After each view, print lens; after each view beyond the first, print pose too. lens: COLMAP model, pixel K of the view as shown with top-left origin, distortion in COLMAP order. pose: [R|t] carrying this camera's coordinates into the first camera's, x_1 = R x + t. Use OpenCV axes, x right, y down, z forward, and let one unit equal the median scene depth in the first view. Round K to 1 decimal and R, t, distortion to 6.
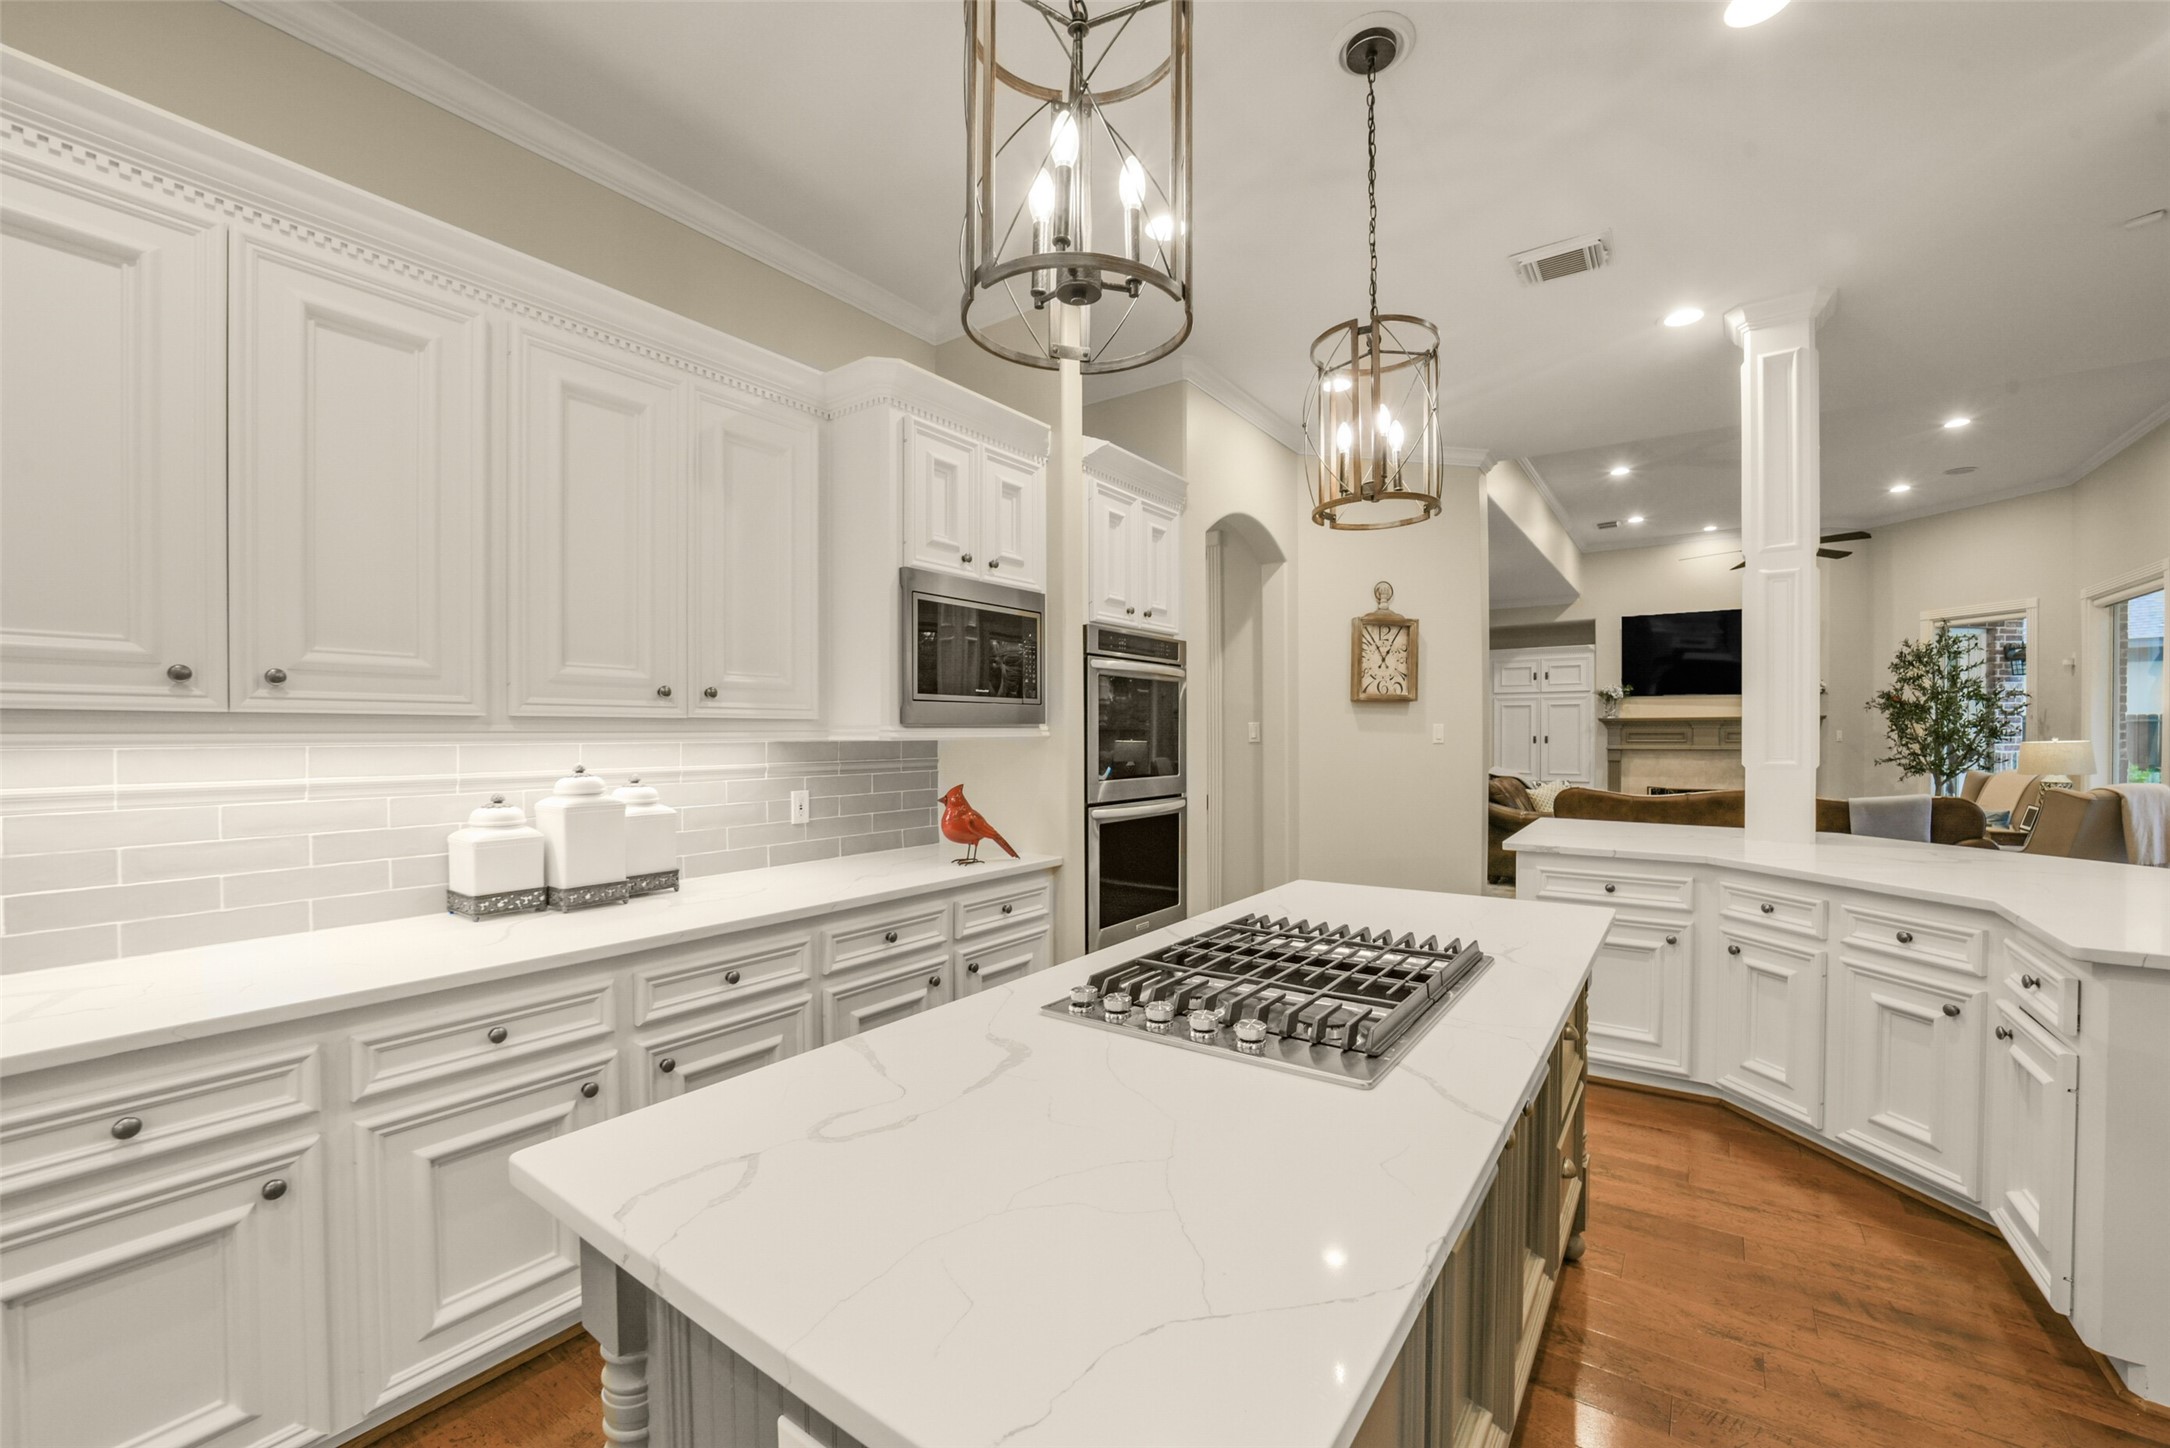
lens RADIAL K [[871.5, 0, 1097.1], [0, 871.5, 737.3], [0, 0, 1]] dist [-0.013209, 0.000065]
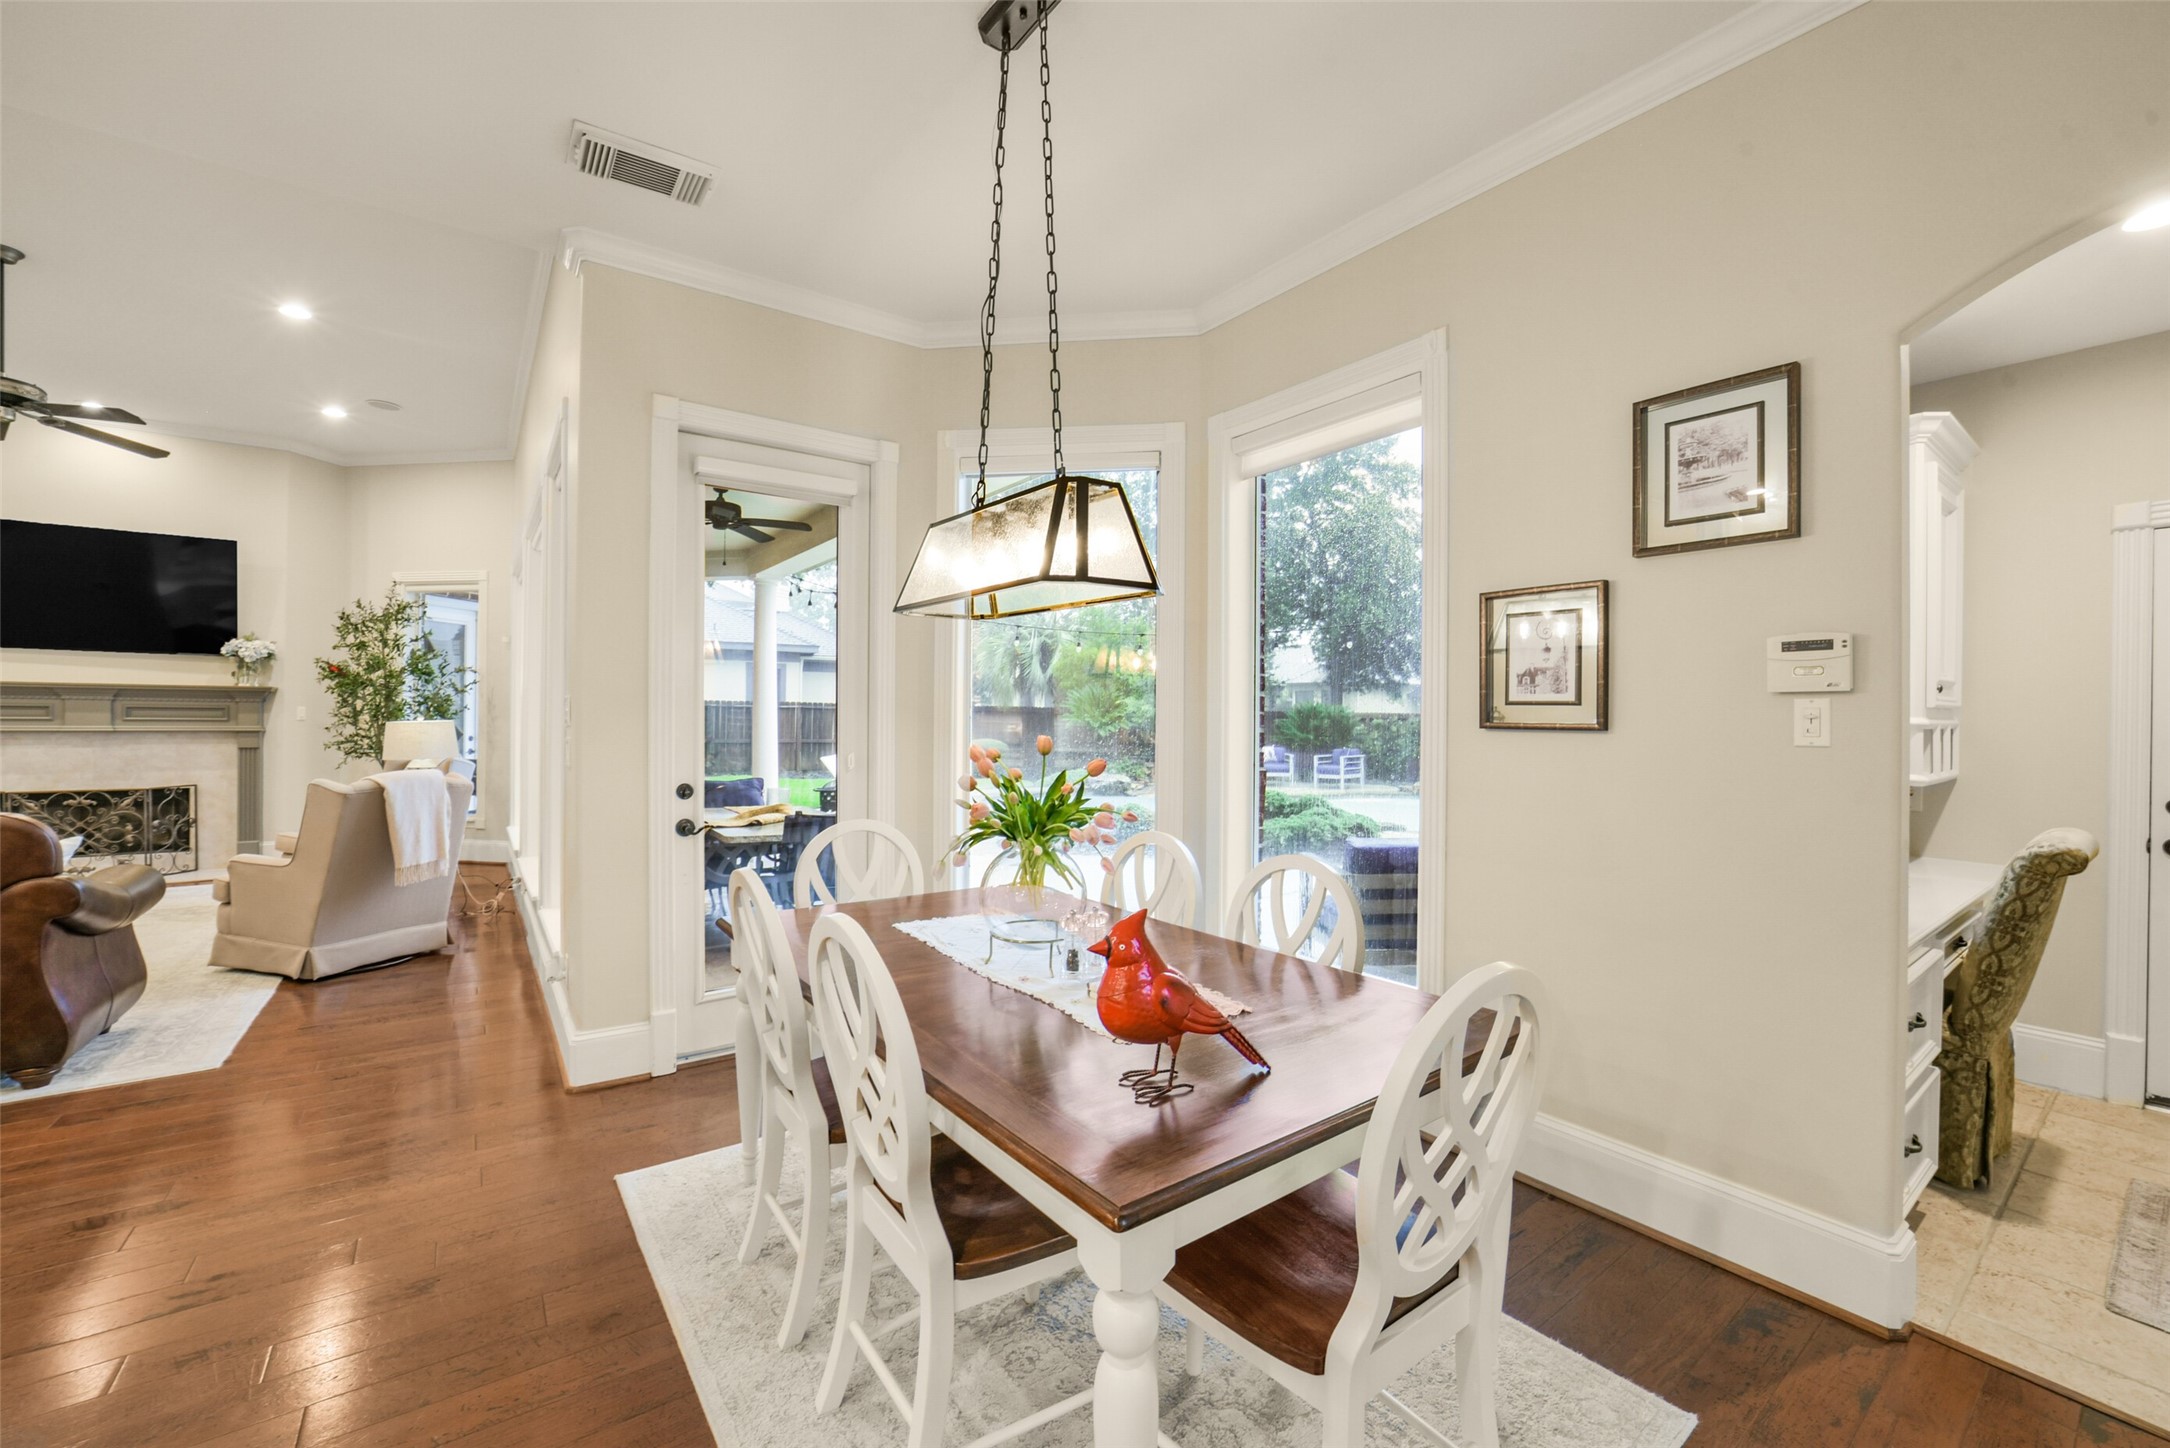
lens RADIAL K [[882.2, 0, 1074.2], [0, 882.2, 711.6], [0, 0, 1]] dist [-0.001101, -0.000040]
pose [[0.340288, 0.012335, 0.940240, 0.489416], [-0.008668, 0.999913, -0.009980, -0.001537], [-0.940281, -0.004754, 0.340365, 0.060081]]
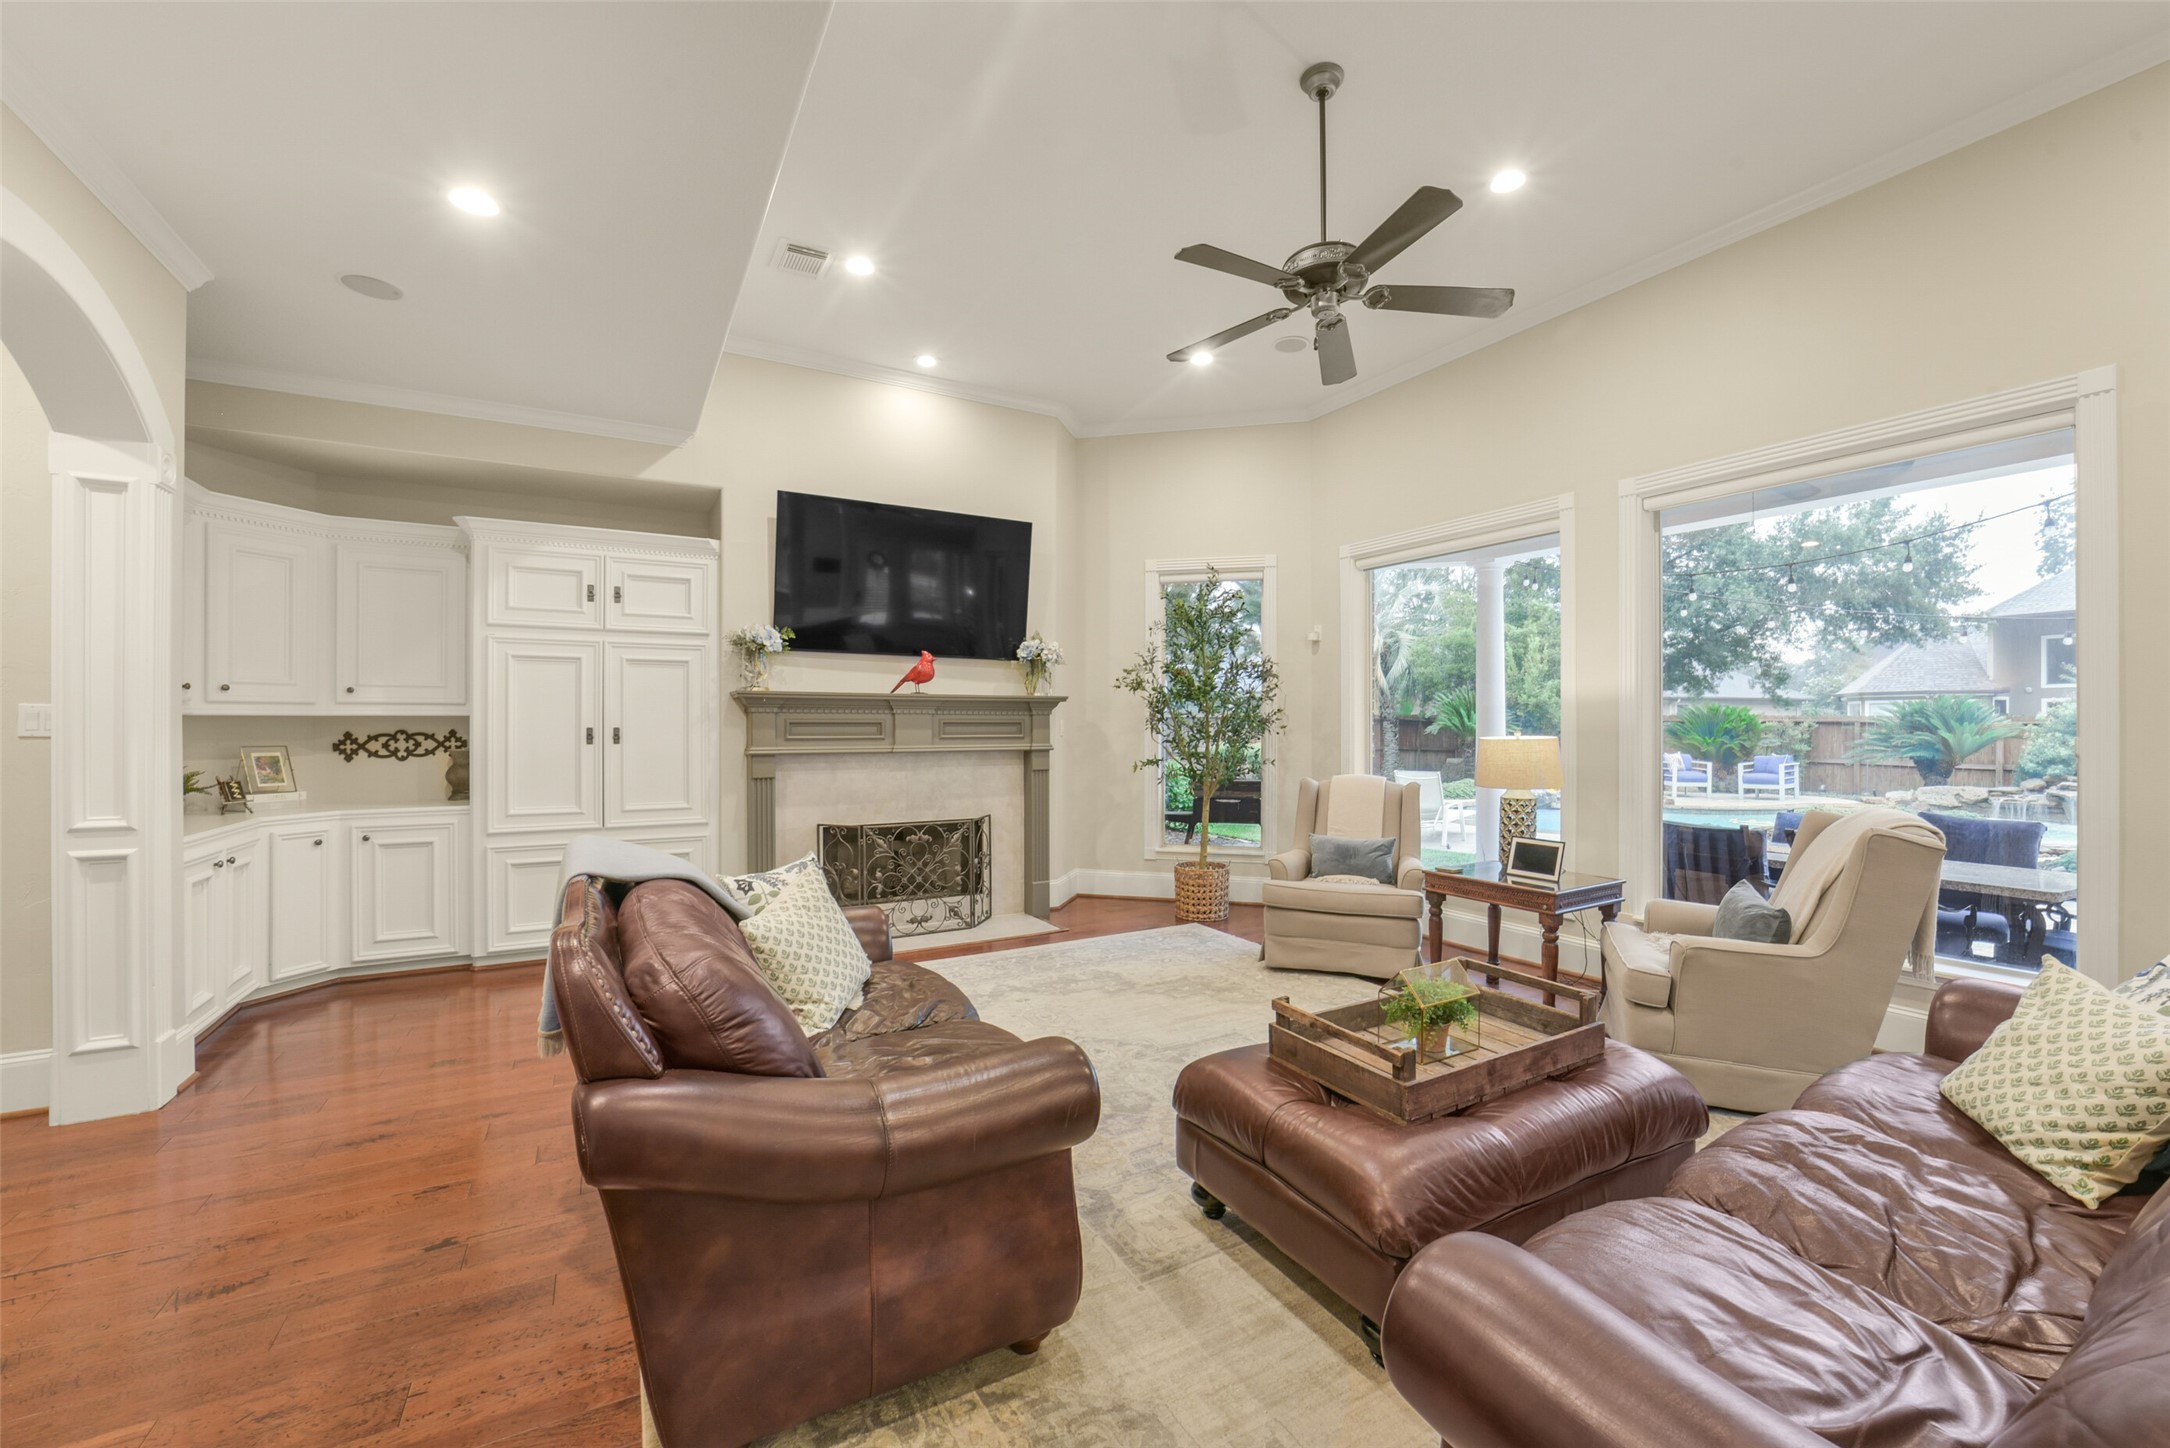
lens RADIAL K [[853.6, 0, 1092.1], [0, 853.6, 715.5], [0, 0, 1]] dist [-0.020216, 0.000083]
pose [[0.416228, 0.012076, 0.909180, 0.380867], [-0.000177, 0.999913, -0.013200, -0.003524], [-0.909260, 0.005333, 0.416194, 1.022108]]
